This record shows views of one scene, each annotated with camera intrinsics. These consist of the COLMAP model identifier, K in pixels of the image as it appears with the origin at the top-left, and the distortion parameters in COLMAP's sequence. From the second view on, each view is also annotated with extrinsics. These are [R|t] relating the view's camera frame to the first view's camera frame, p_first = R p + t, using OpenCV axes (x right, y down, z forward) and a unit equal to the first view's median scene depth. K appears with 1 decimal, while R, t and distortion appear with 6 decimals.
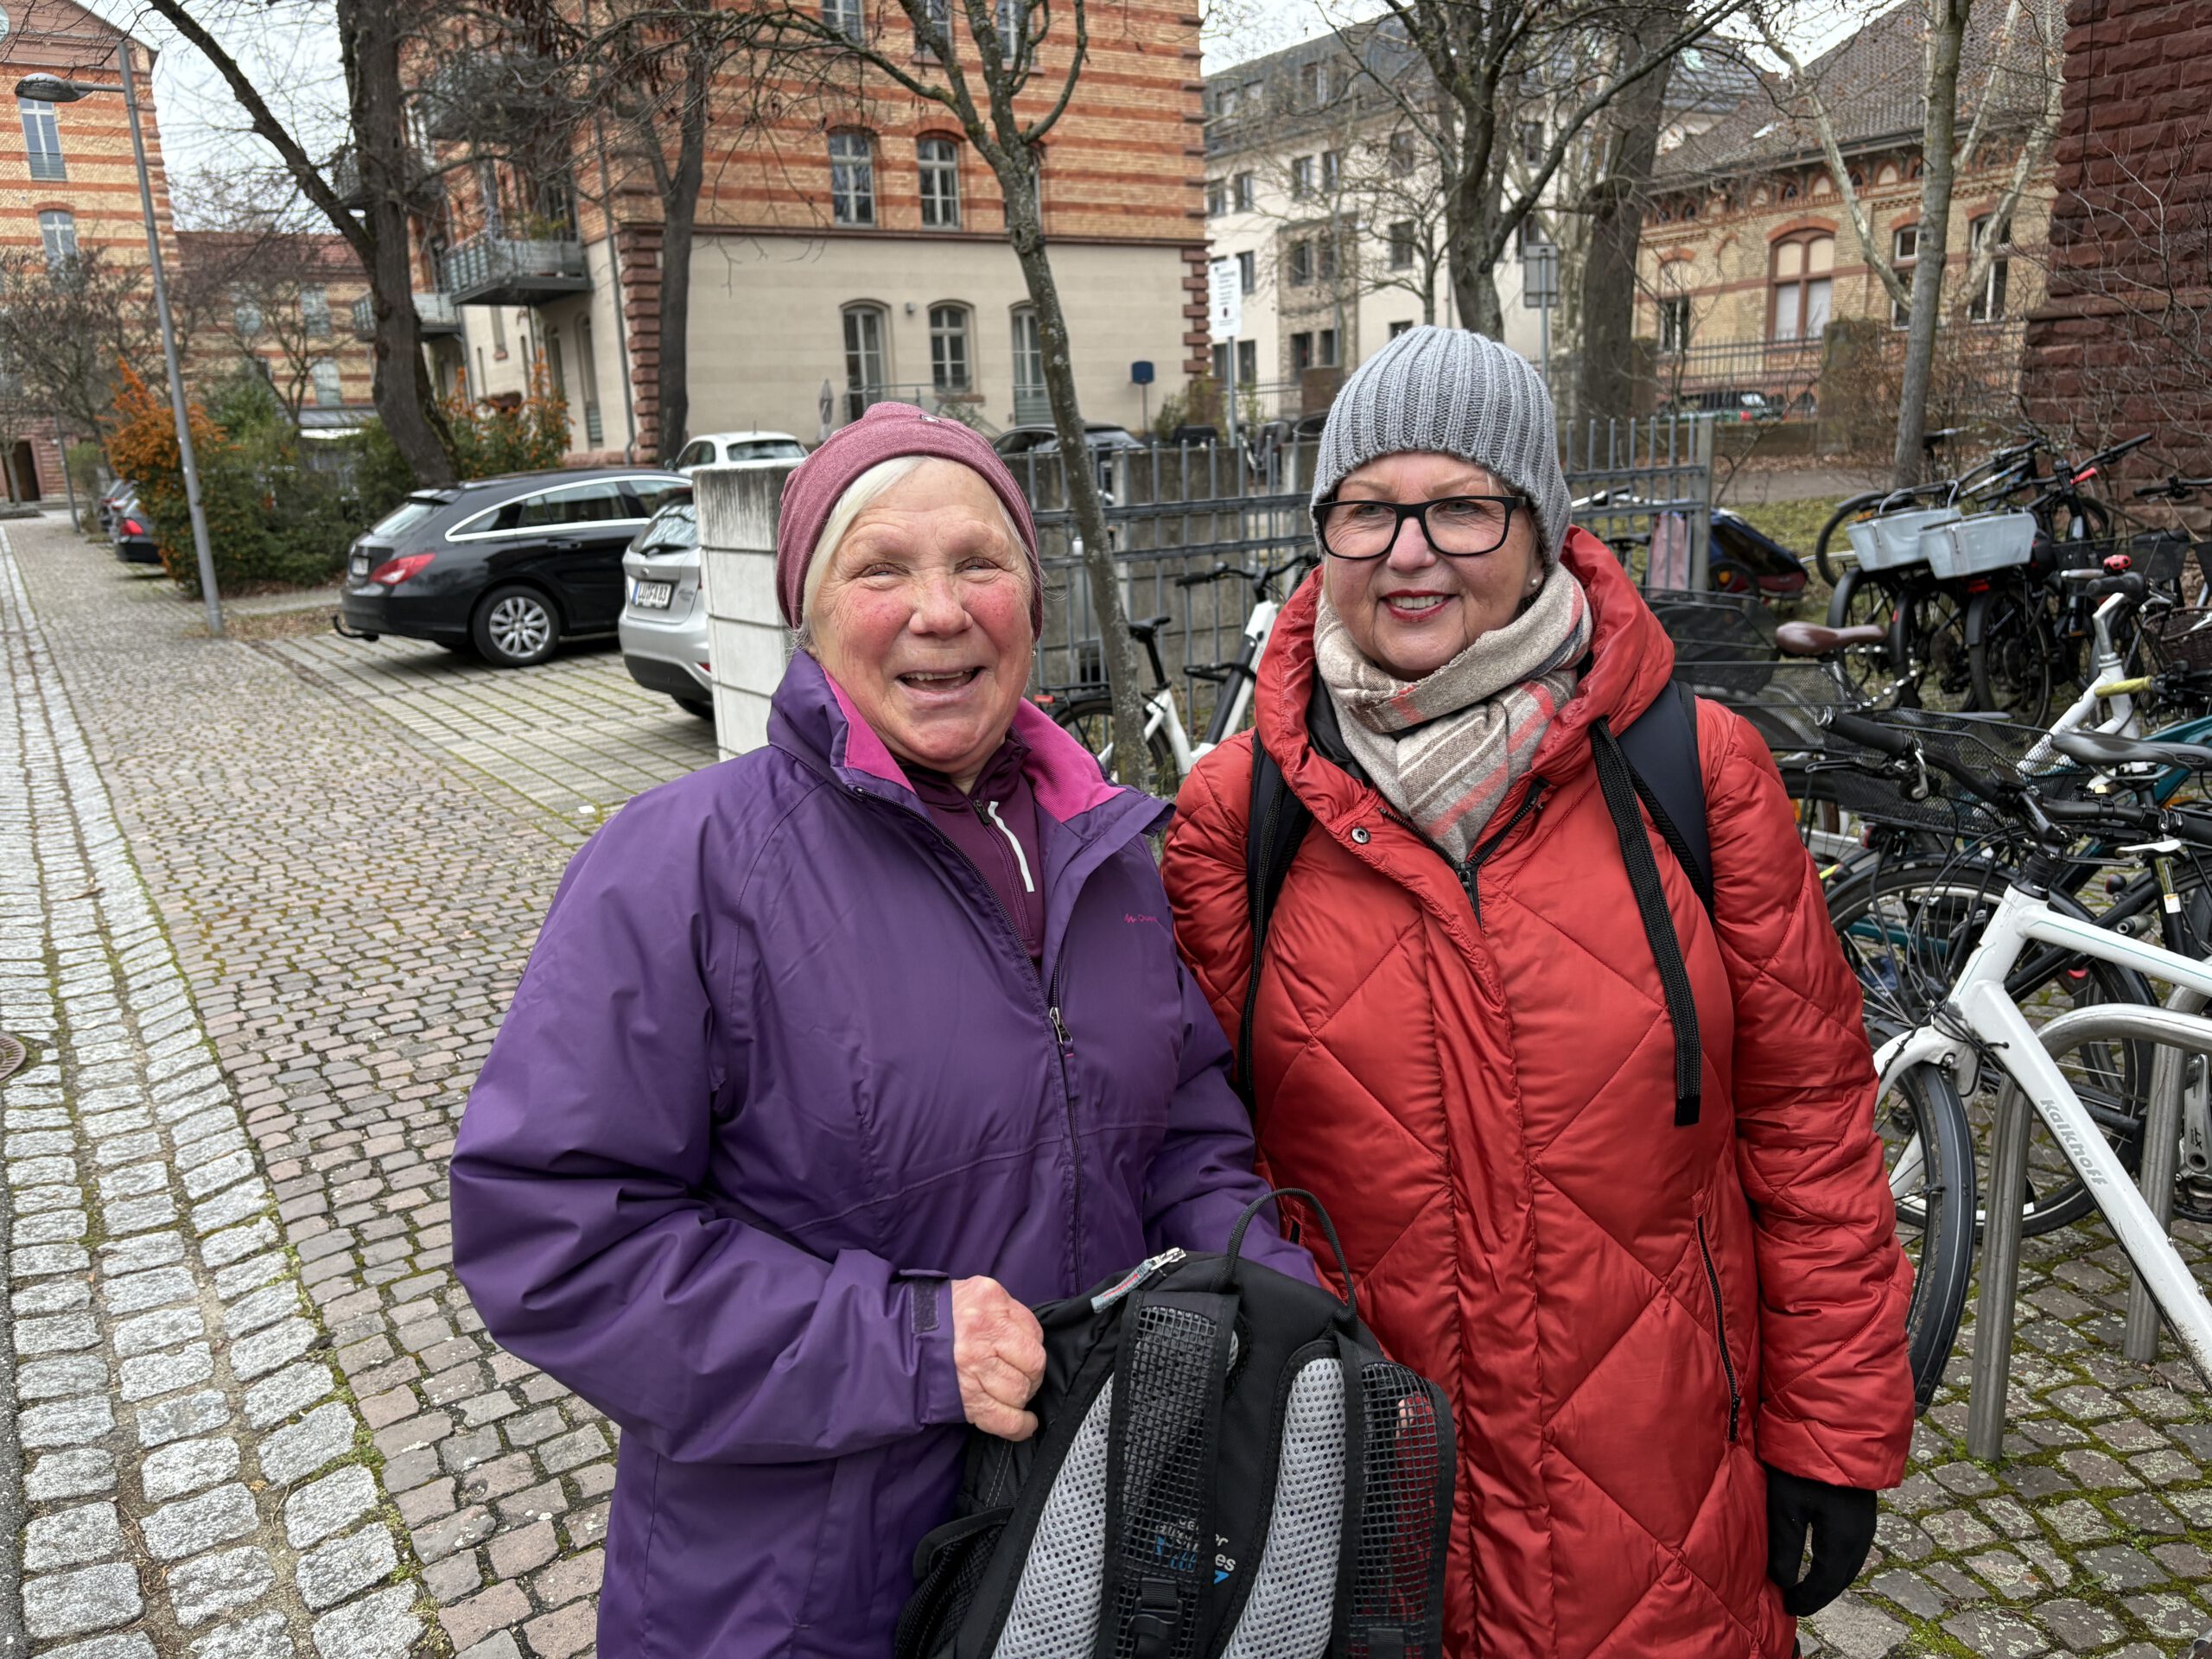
lens RADIAL K [[1687.3, 0, 1106.0], [0, 1687.3, 829.5], [0, 0, 1]] dist [0.045035, -0.043316]
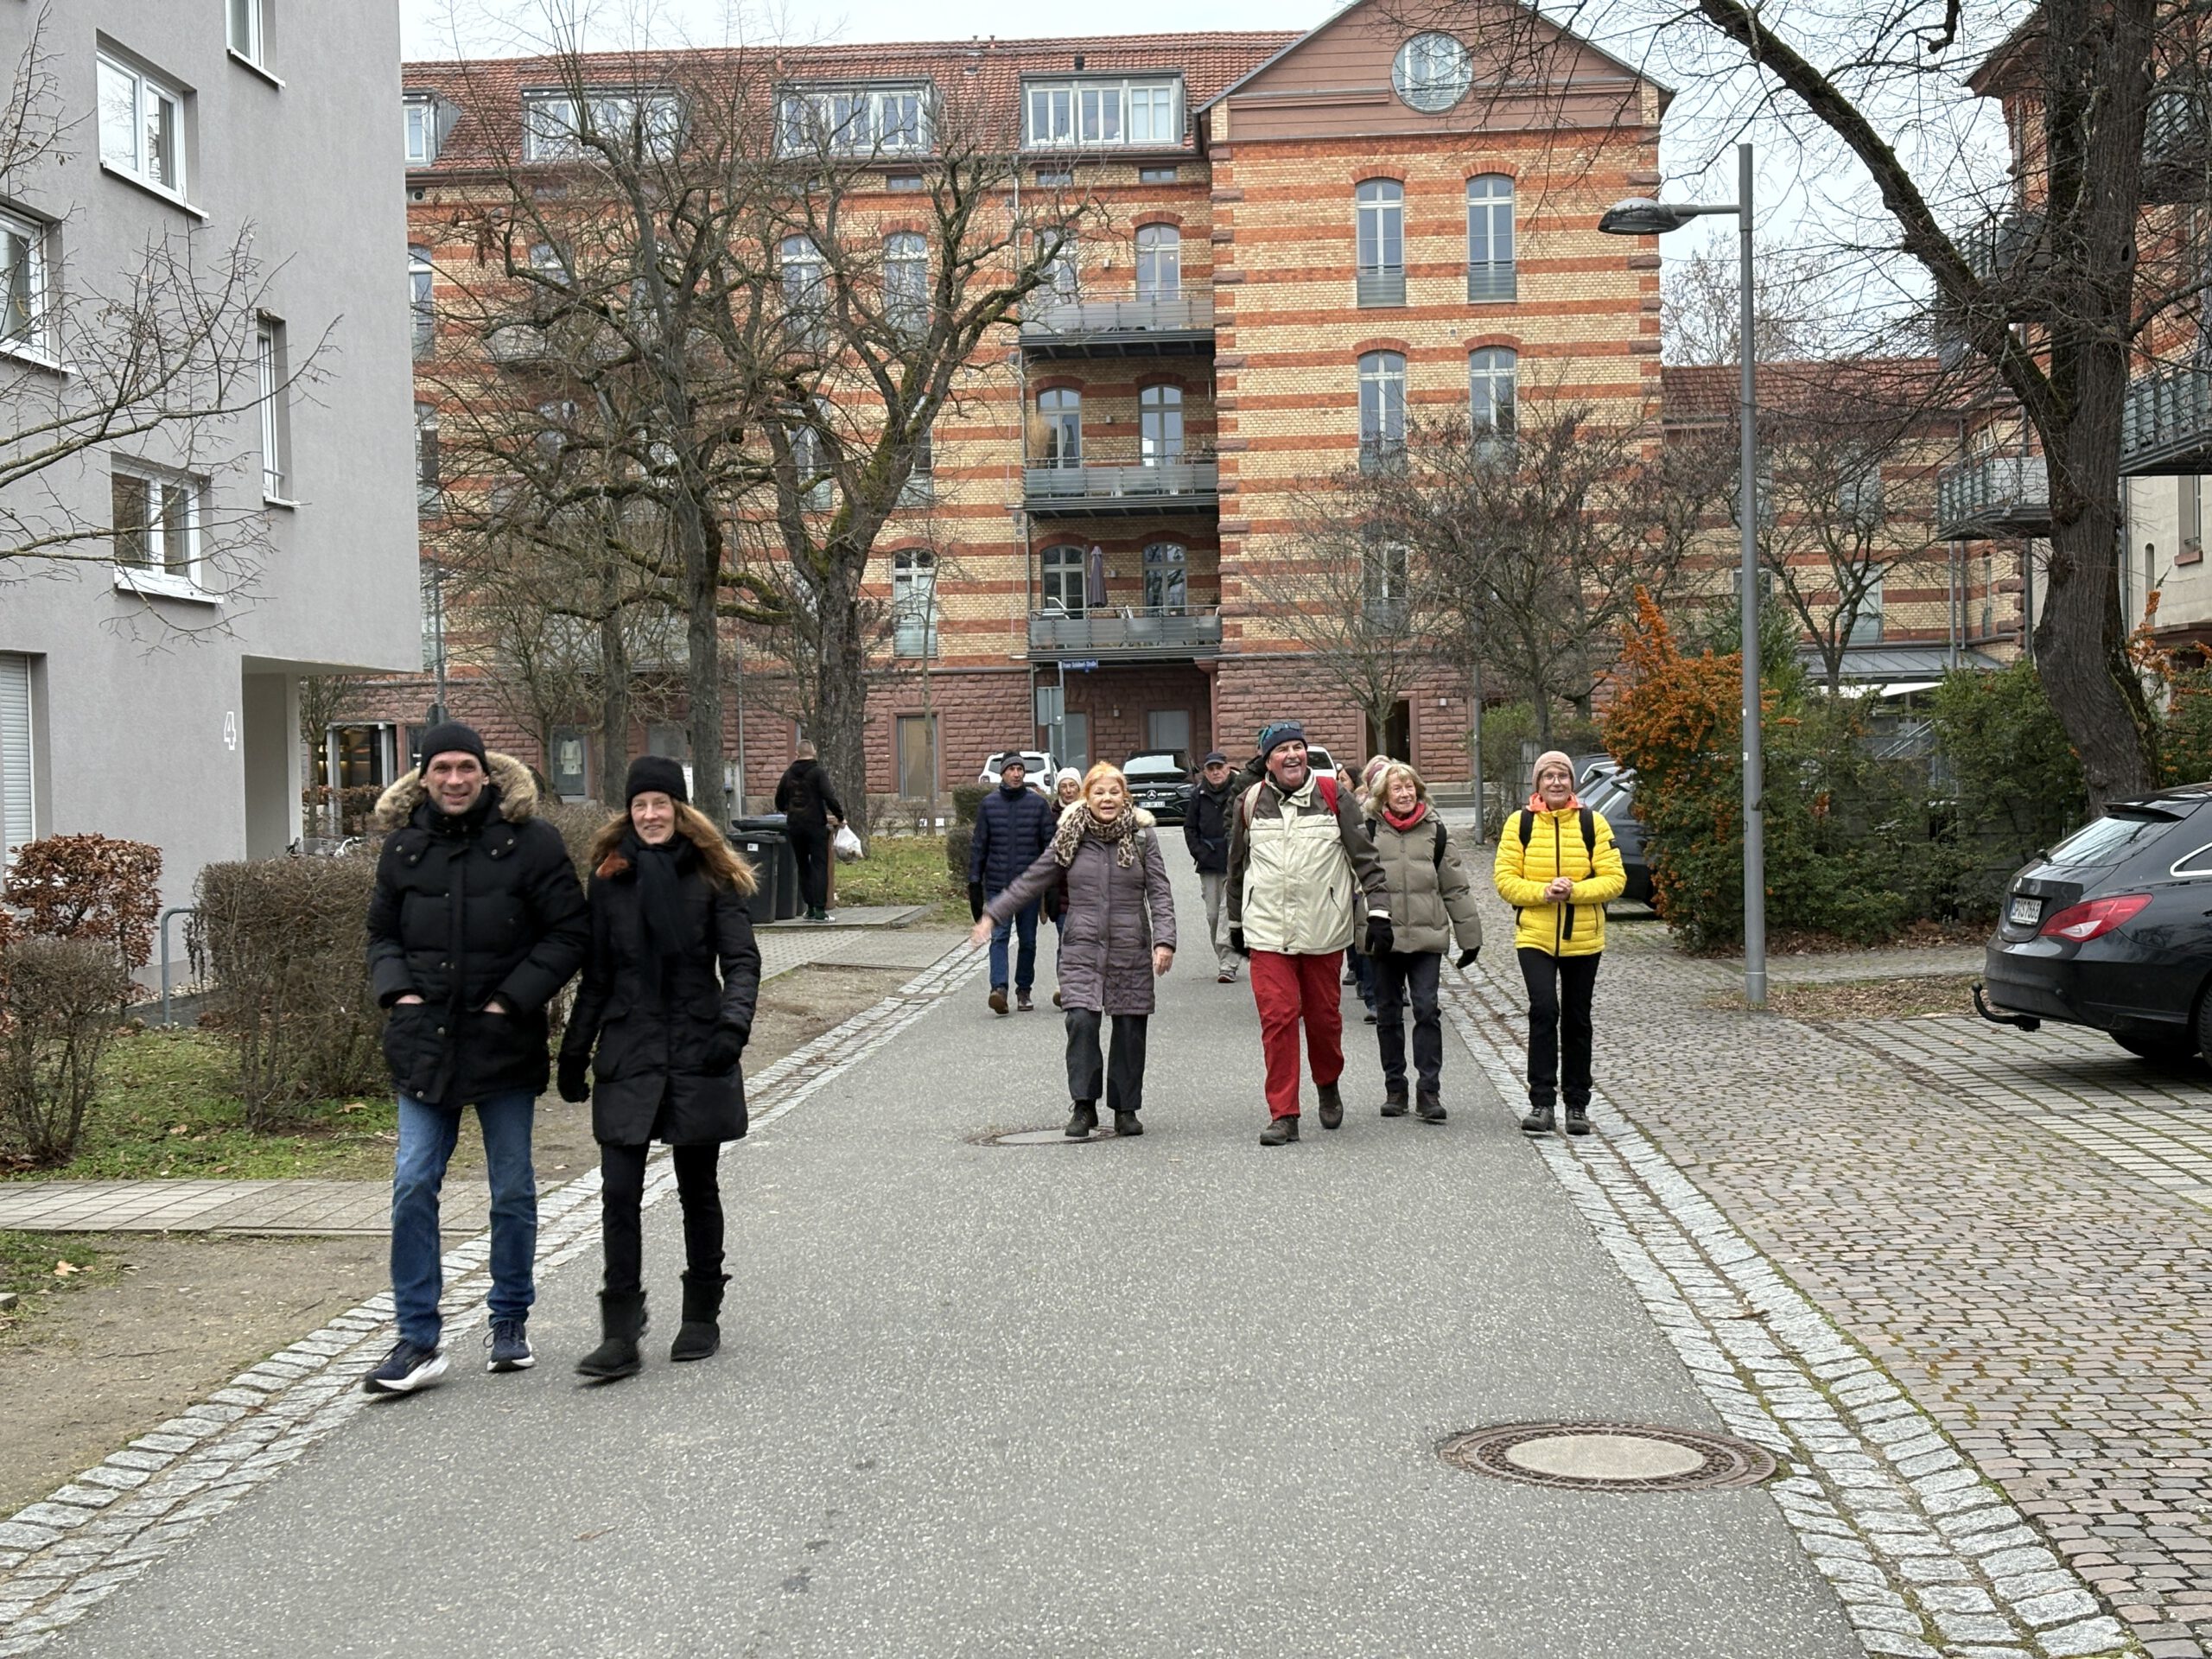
lens RADIAL K [[3306.4, 0, 1106.0], [0, 3306.4, 829.5], [0, 0, 1]] dist [0.254080, -0.940405]
pose [[0.809160, 0.036035, -0.586483, 0.013391], [-0.144620, 0.979627, -0.139339, 0.033583], [0.569514, 0.197564, 0.797886, -0.170558]]
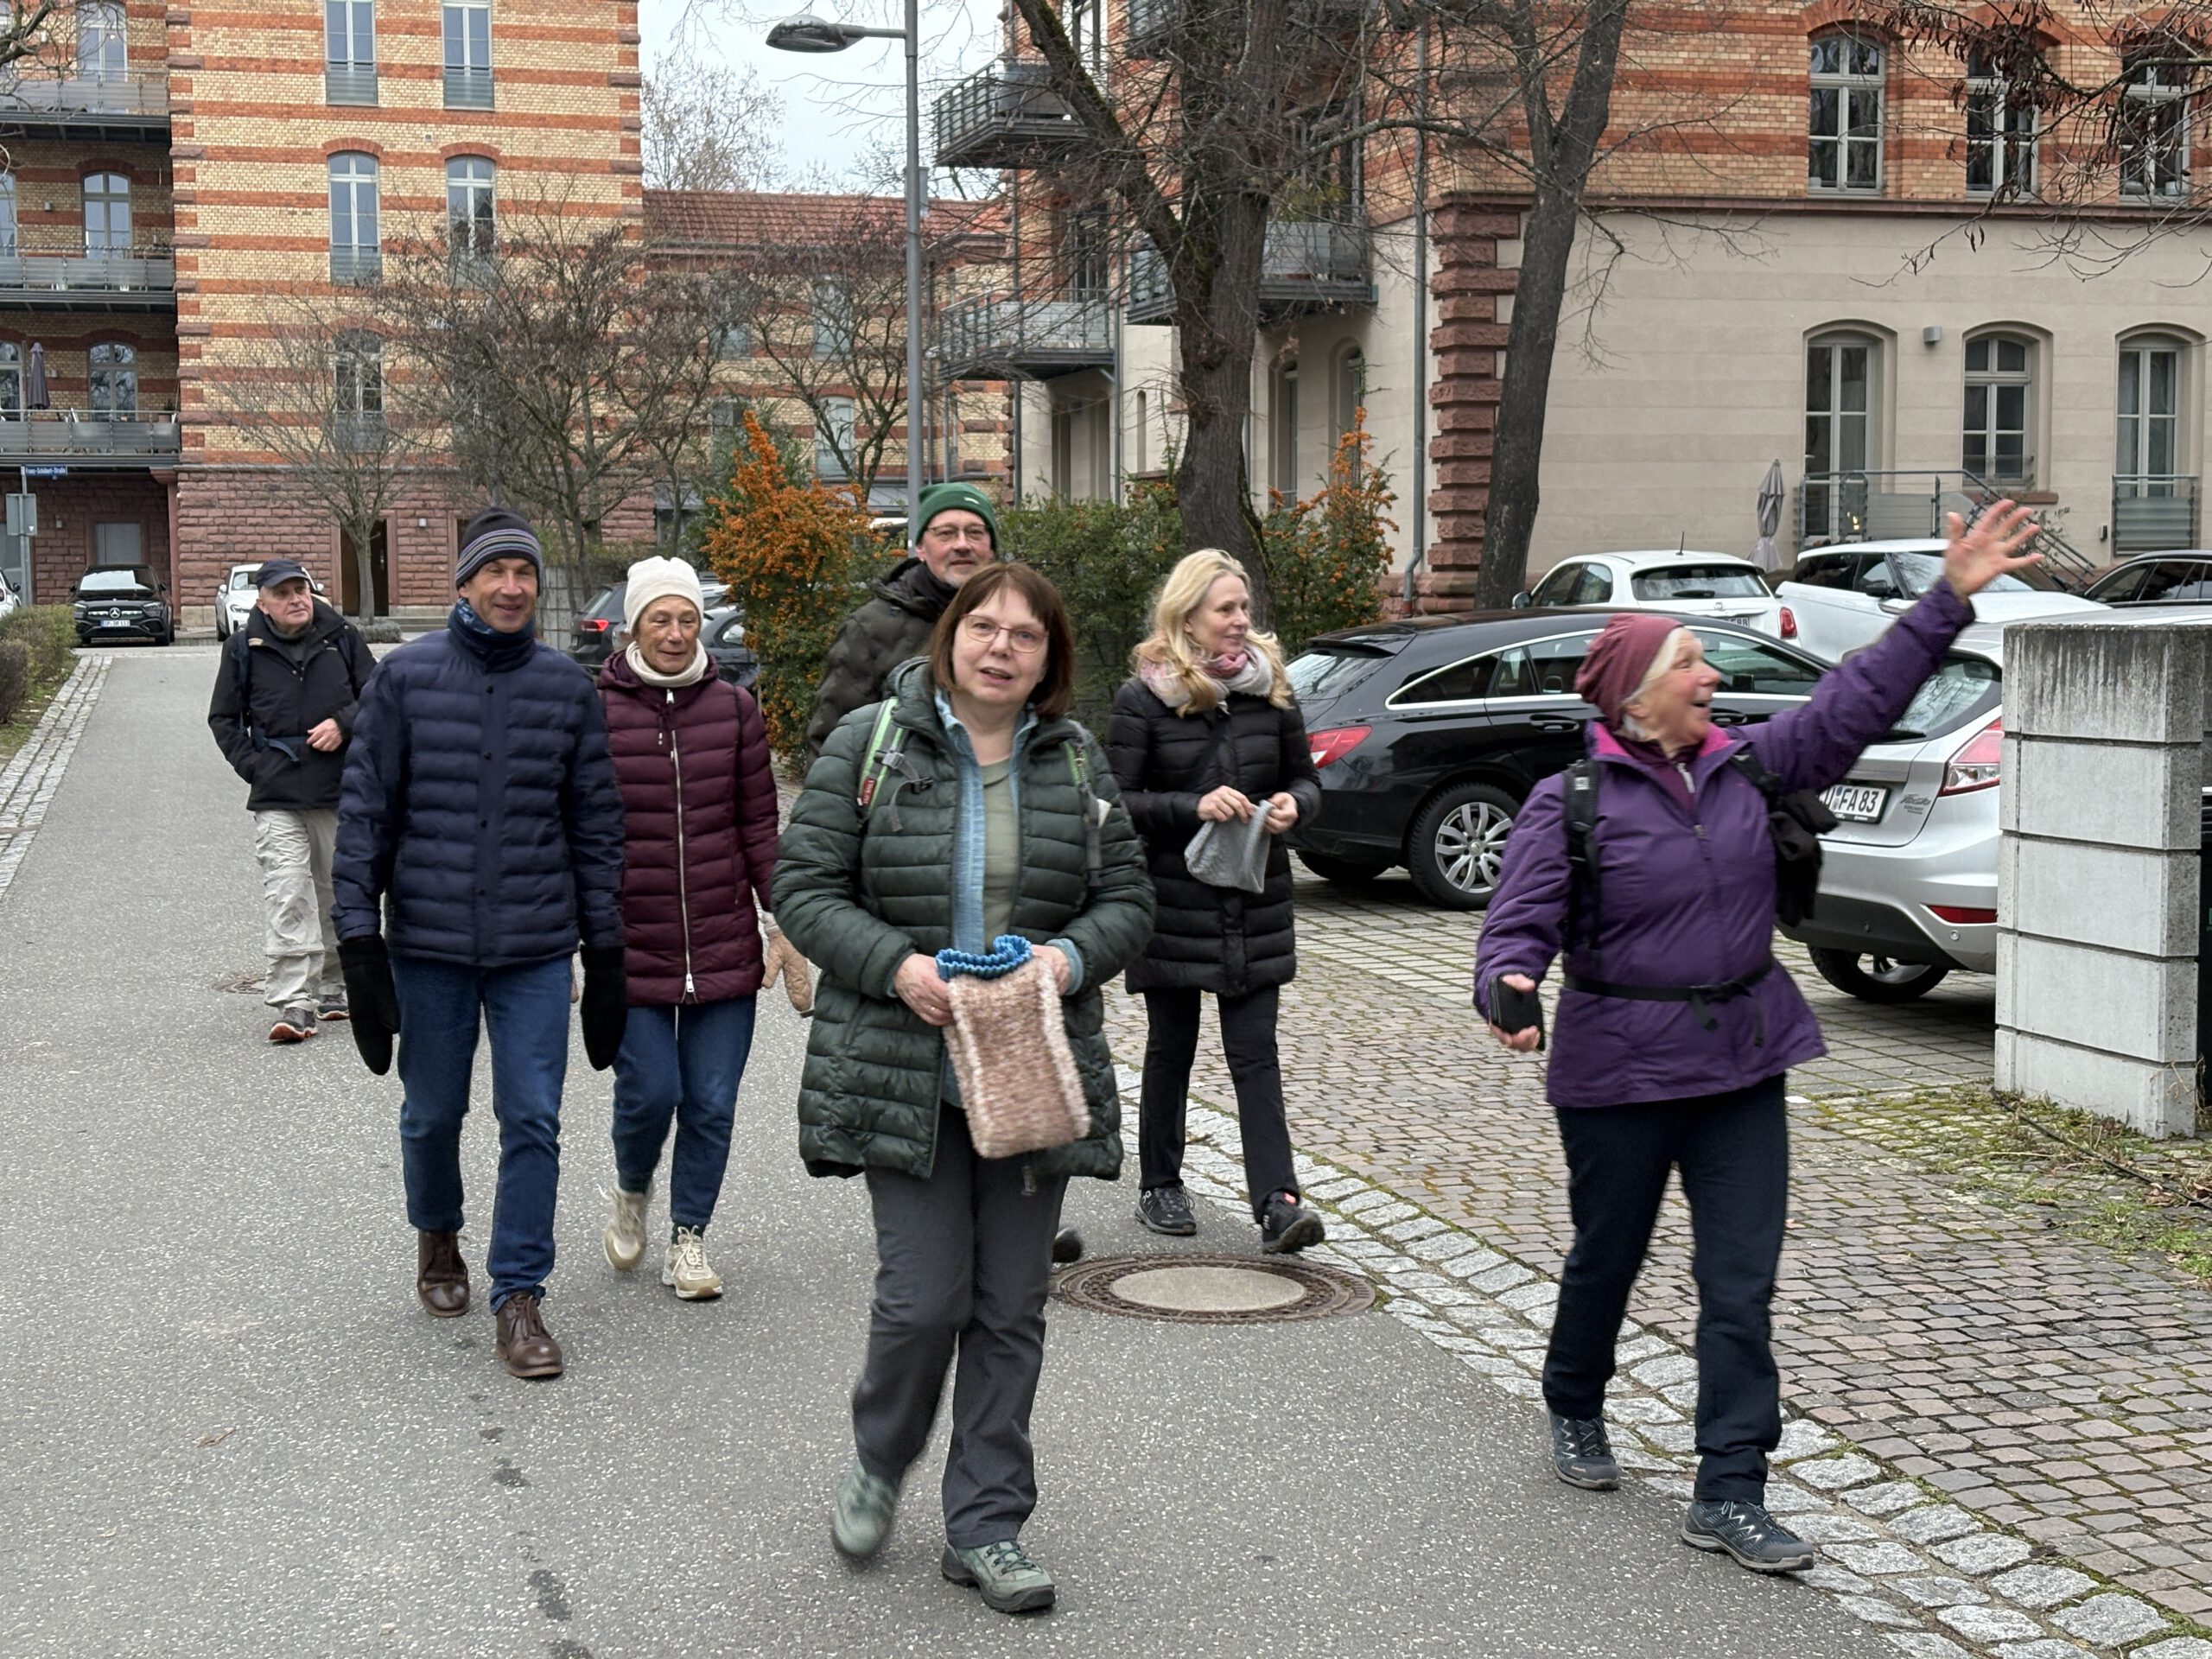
lens RADIAL K [[3306.4, 0, 1106.0], [0, 3306.4, 829.5], [0, 0, 1]] dist [0.254080, -0.940405]
pose [[0.952783, 0.061287, -0.297403, -0.091141], [-0.103591, 0.986268, -0.128627, 0.043171], [0.285435, 0.153362, 0.946048, -0.197744]]
